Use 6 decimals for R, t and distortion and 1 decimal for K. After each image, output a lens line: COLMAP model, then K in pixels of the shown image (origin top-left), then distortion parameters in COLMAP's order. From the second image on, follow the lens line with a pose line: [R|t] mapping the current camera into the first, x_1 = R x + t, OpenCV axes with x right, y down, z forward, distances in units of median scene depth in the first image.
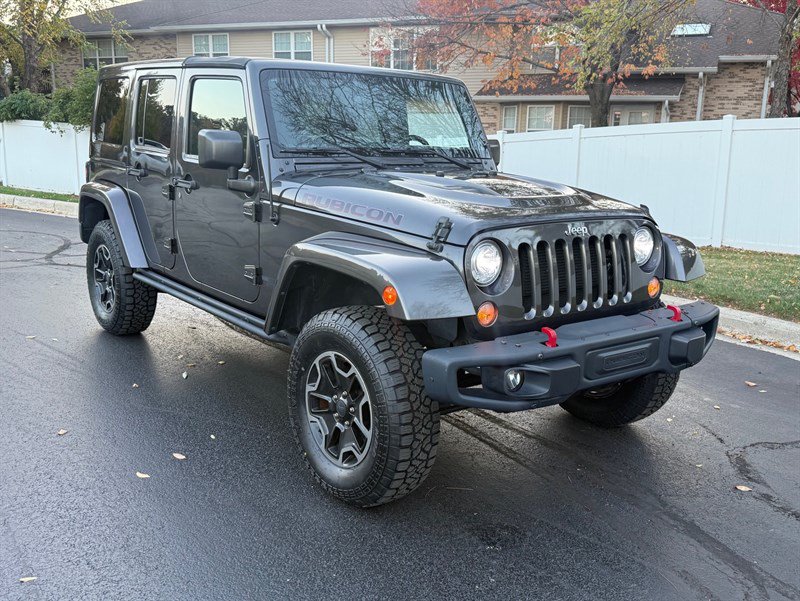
lens RADIAL K [[763.5, 0, 396.5], [0, 763.5, 303.2], [0, 0, 1]] dist [0.120505, -0.244421]
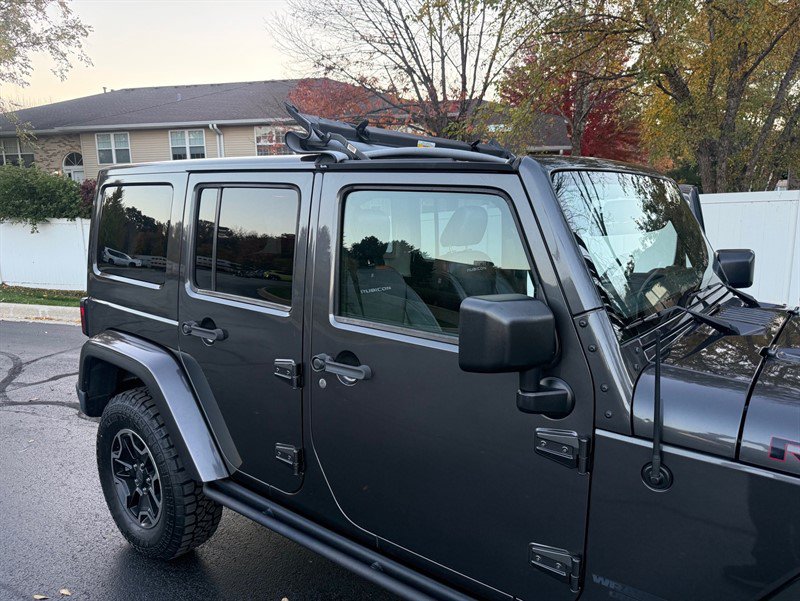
lens RADIAL K [[575.4, 0, 400.0], [0, 575.4, 300.5], [0, 0, 1]] dist [-0.002815, -0.004602]
pose [[0.969556, -0.071970, 0.234054, -0.282203], [0.083903, 0.995613, -0.041420, -0.158150], [-0.230046, 0.059797, 0.971341, 0.490176]]
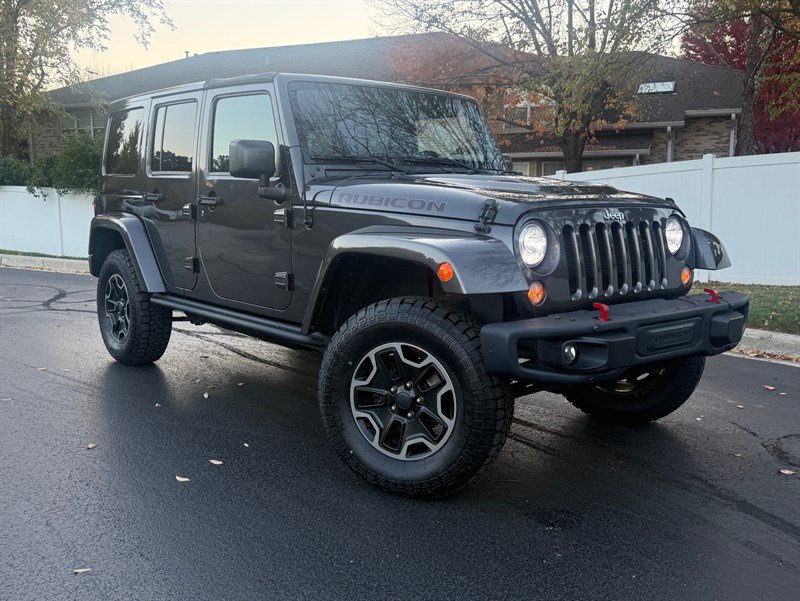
lens RADIAL K [[763.5, 0, 396.5], [0, 763.5, 303.2], [0, 0, 1]] dist [0.120505, -0.244421]
pose [[0.999058, -0.029484, 0.031836, -0.055082], [0.032059, 0.995980, -0.083646, 0.061172], [-0.029241, 0.084588, 0.995987, 0.000630]]
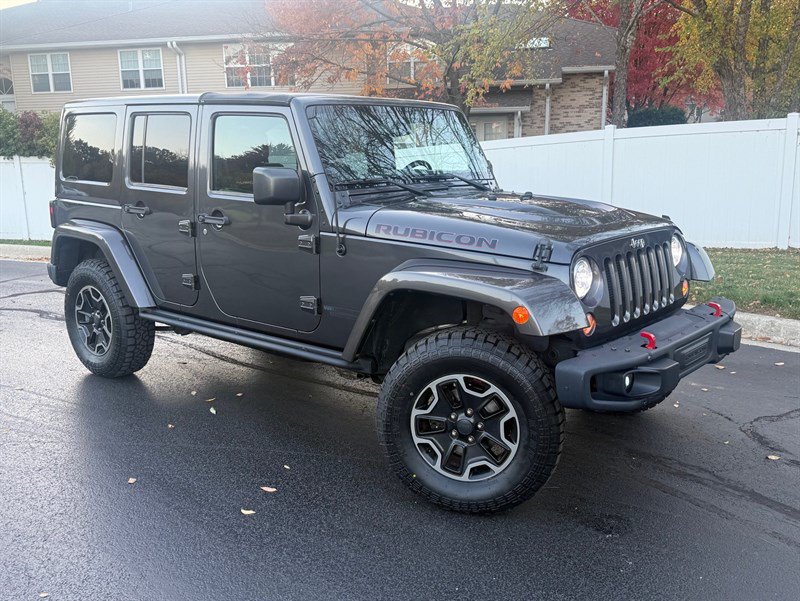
lens RADIAL K [[763.5, 0, 396.5], [0, 763.5, 303.2], [0, 0, 1]] dist [0.120505, -0.244421]
pose [[0.978520, -0.076855, 0.191288, -0.206671], [0.079755, 0.996786, -0.007494, -0.017430], [-0.190097, 0.022589, 0.981505, -0.019913]]
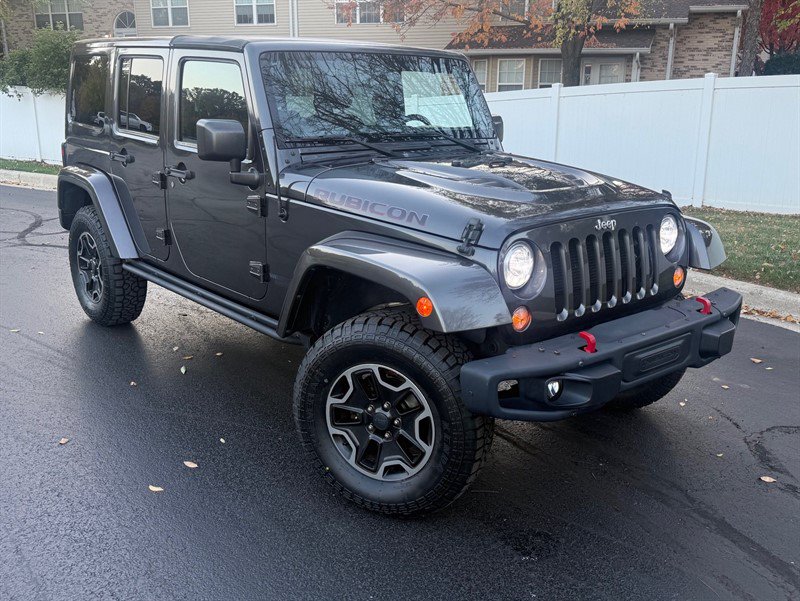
lens RADIAL K [[763.5, 0, 396.5], [0, 763.5, 303.2], [0, 0, 1]] dist [0.120505, -0.244421]
pose [[0.998845, -0.025967, 0.040435, -0.041774], [0.023569, 0.997998, 0.058686, -0.037792], [-0.041878, -0.057665, 0.997457, 0.029070]]
